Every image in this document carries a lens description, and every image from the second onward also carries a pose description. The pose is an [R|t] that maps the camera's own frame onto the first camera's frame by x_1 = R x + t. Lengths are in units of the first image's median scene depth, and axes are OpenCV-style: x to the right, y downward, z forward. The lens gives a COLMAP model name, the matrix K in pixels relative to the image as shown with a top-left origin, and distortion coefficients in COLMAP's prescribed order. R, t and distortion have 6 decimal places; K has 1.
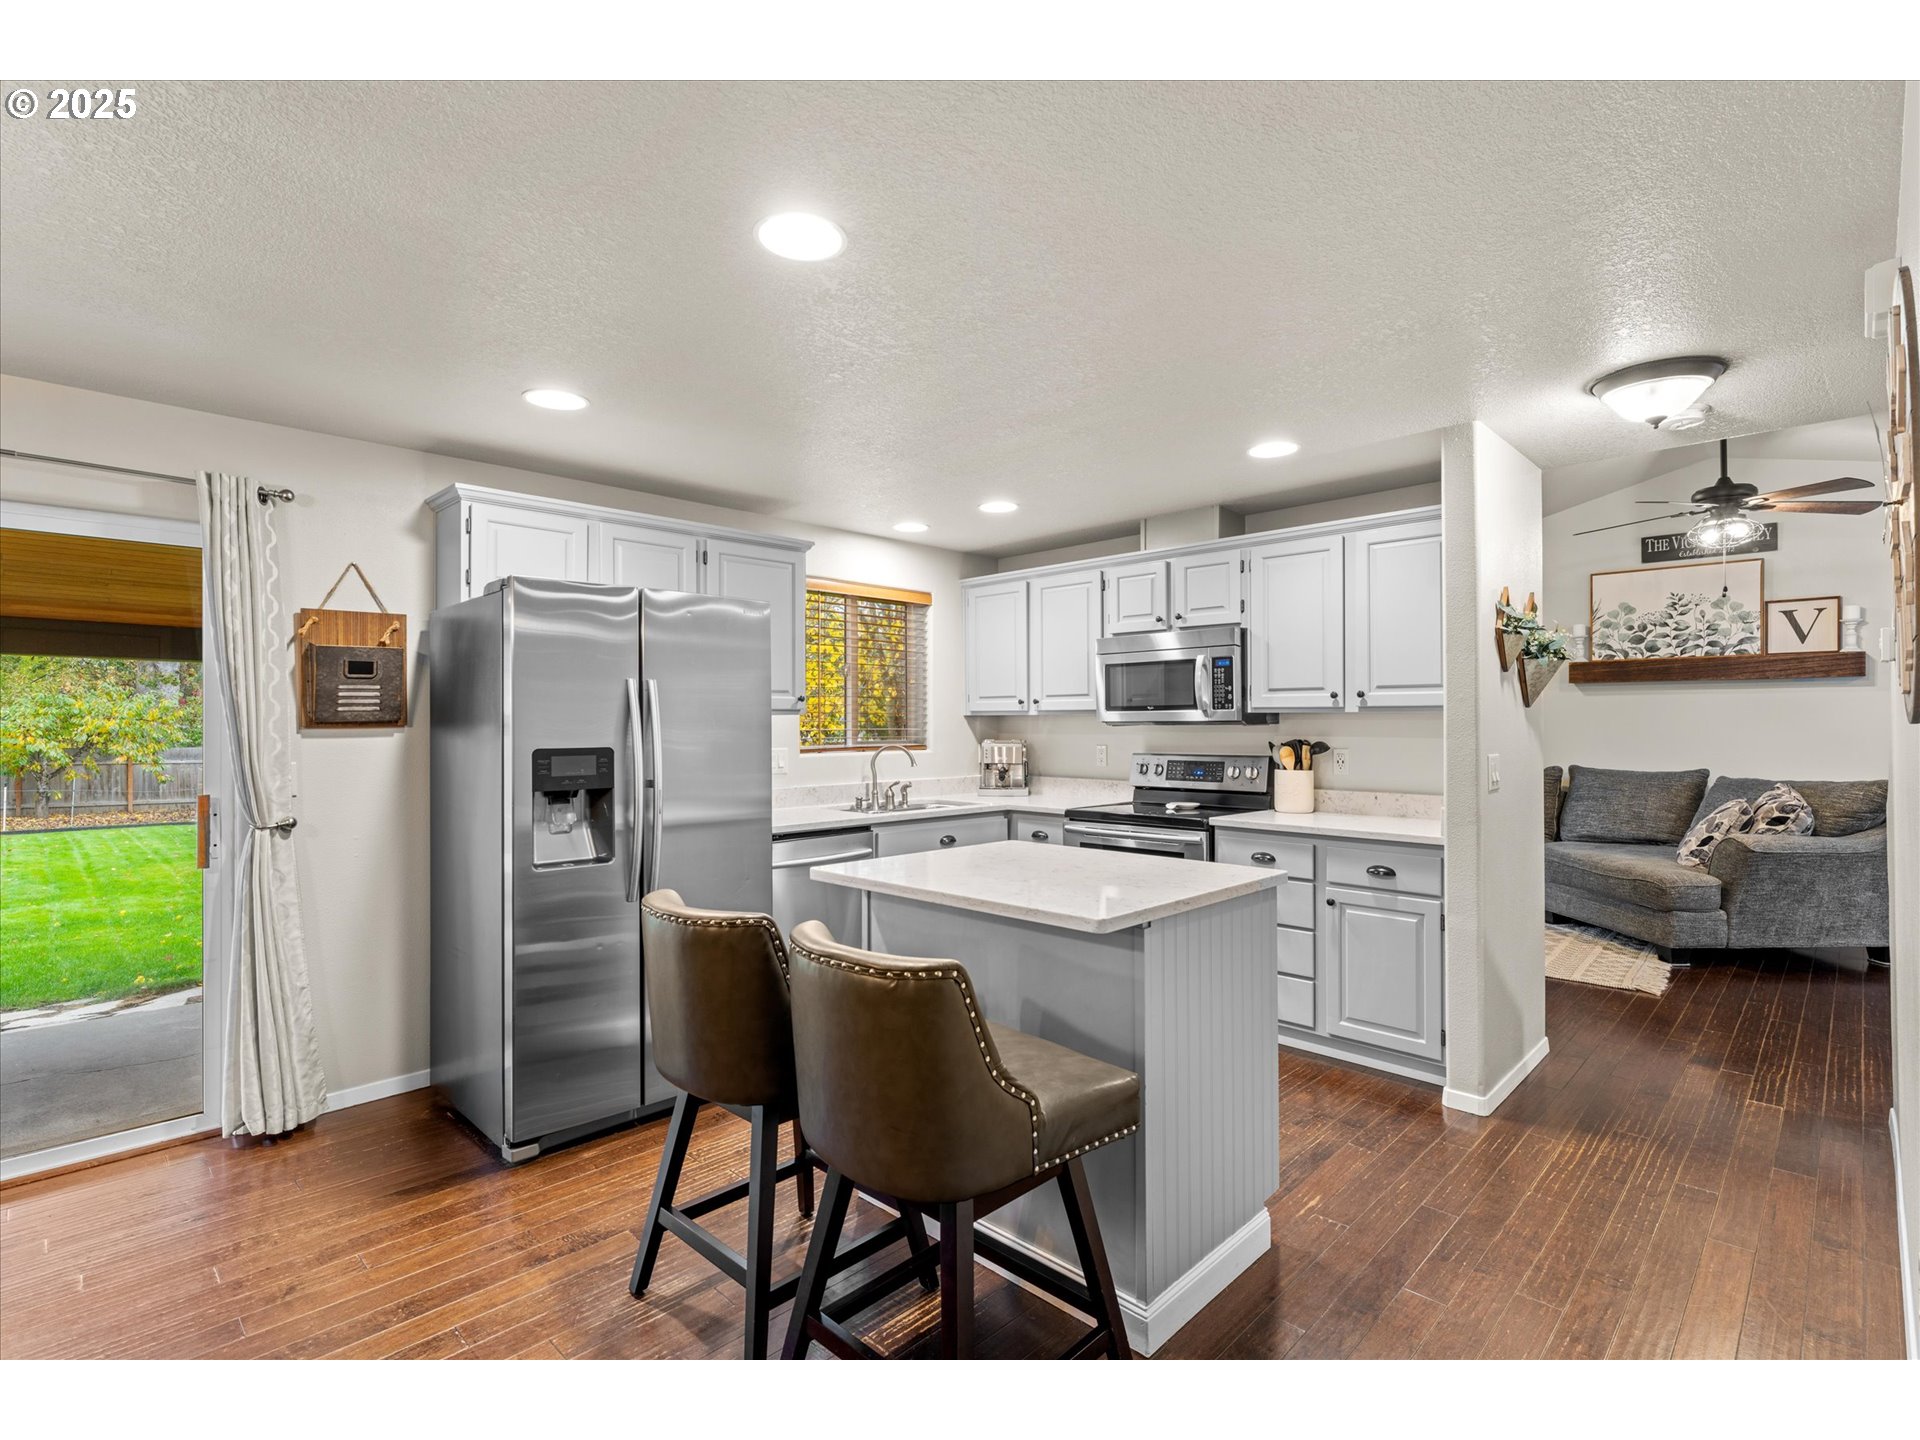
lens RADIAL K [[937.4, 0, 962.3], [0, 937.4, 715.3], [0, 0, 1]] dist [-0.002389, -0.000317]
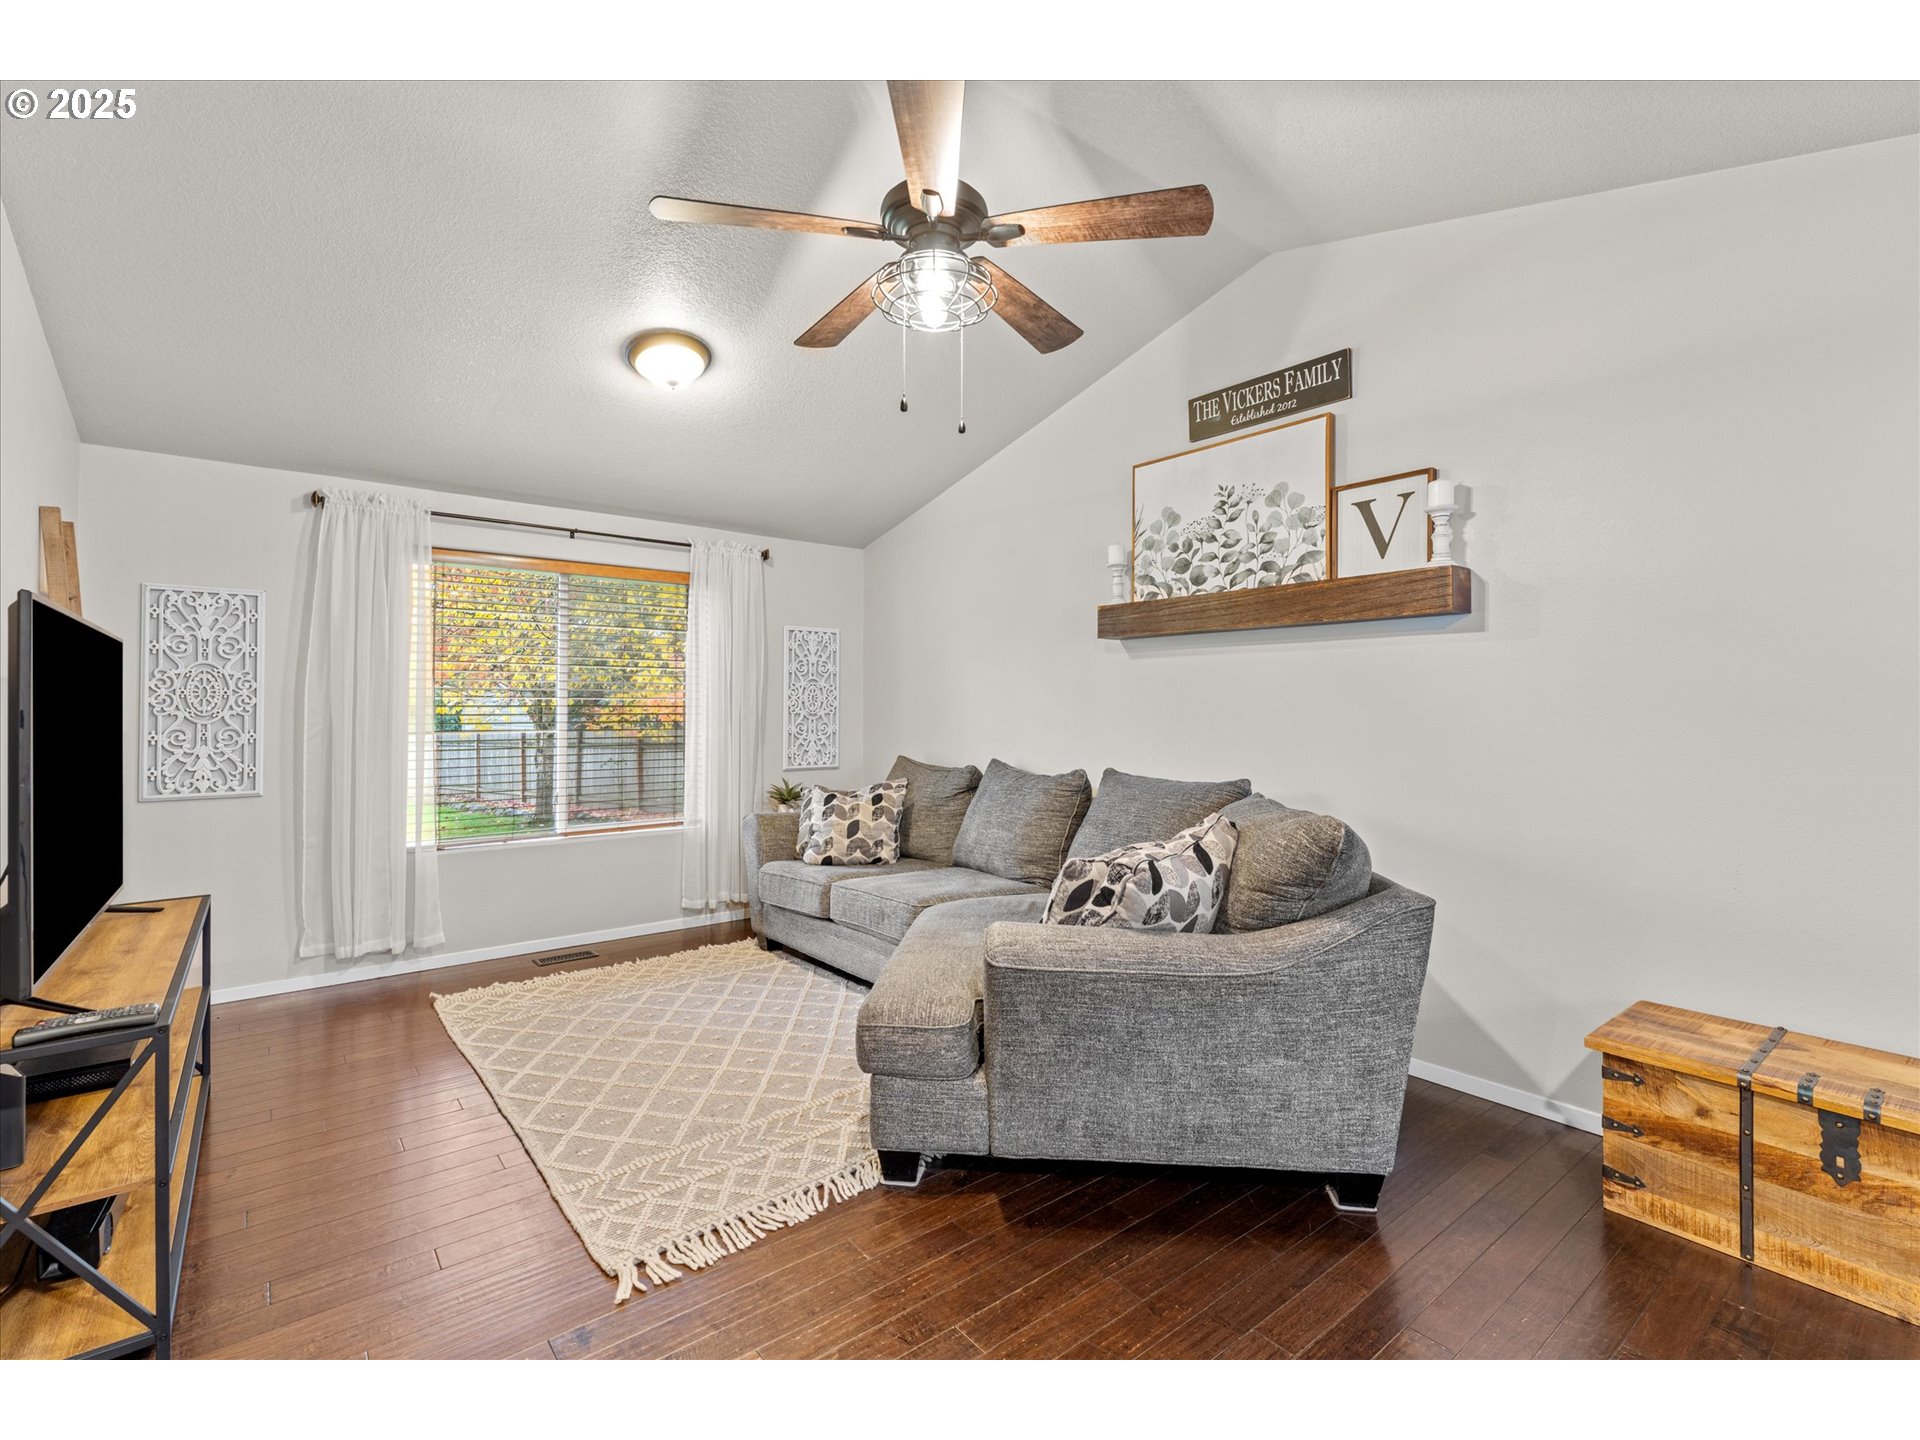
lens RADIAL K [[874.8, 0, 968.0], [0, 874.8, 701.4], [0, 0, 1]] dist [-0.001670, -0.000032]
pose [[0.994656, 0.006330, -0.103049, 0.668907], [-0.006498, 0.999978, -0.001292, 0.010812], [0.103039, 0.001955, 0.994675, 0.429741]]
